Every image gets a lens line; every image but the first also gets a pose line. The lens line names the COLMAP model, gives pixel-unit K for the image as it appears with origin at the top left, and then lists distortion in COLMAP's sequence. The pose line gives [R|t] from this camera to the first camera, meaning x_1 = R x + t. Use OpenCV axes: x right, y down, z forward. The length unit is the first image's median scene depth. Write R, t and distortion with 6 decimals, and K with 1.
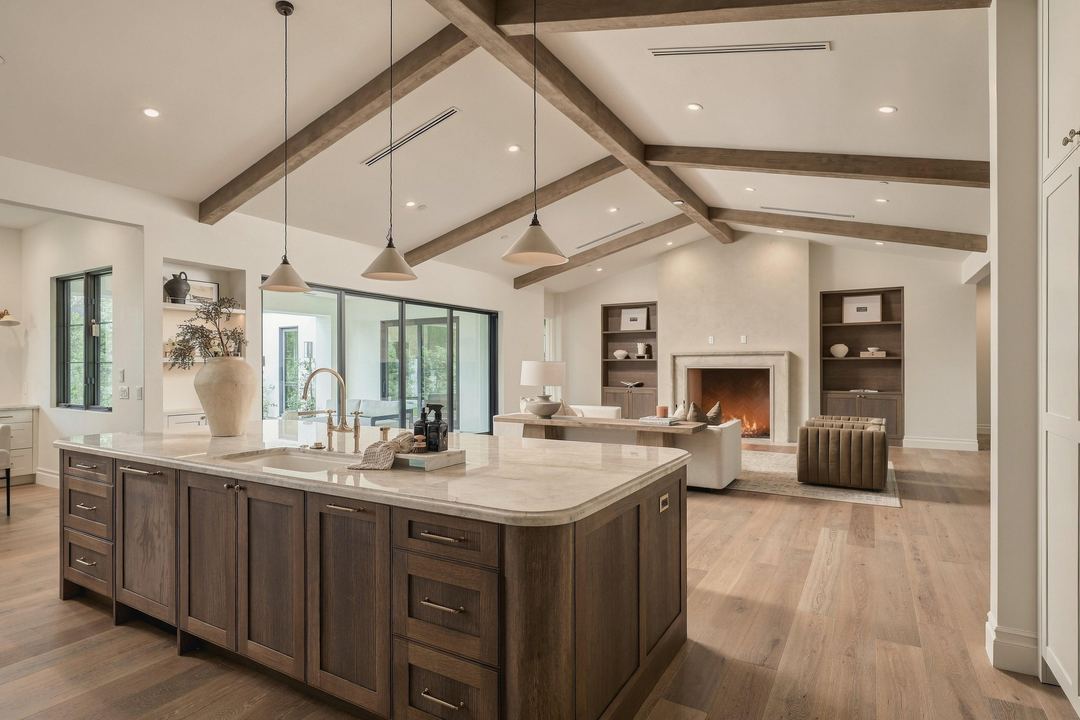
lens RADIAL K [[551.5, 0, 541.5], [0, 551.5, 367.4], [0, 0, 1]] dist [0.001632, 0.000217]
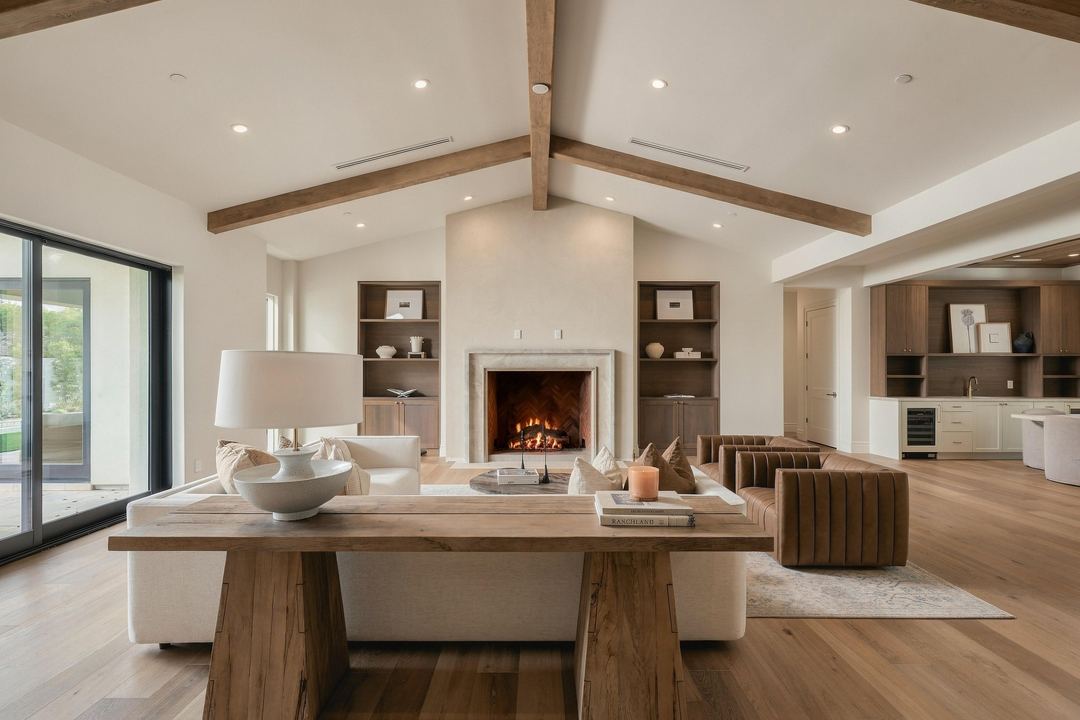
lens RADIAL K [[487.6, 0, 539.5], [0, 487.6, 361.8], [0, 0, 1]] dist [-0.001474, -0.000130]
pose [[0.859956, 0.008109, 0.510303, -0.011169], [0.000828, 0.999850, -0.017285, 0.000613], [-0.510367, 0.015287, 0.859821, 0.403617]]
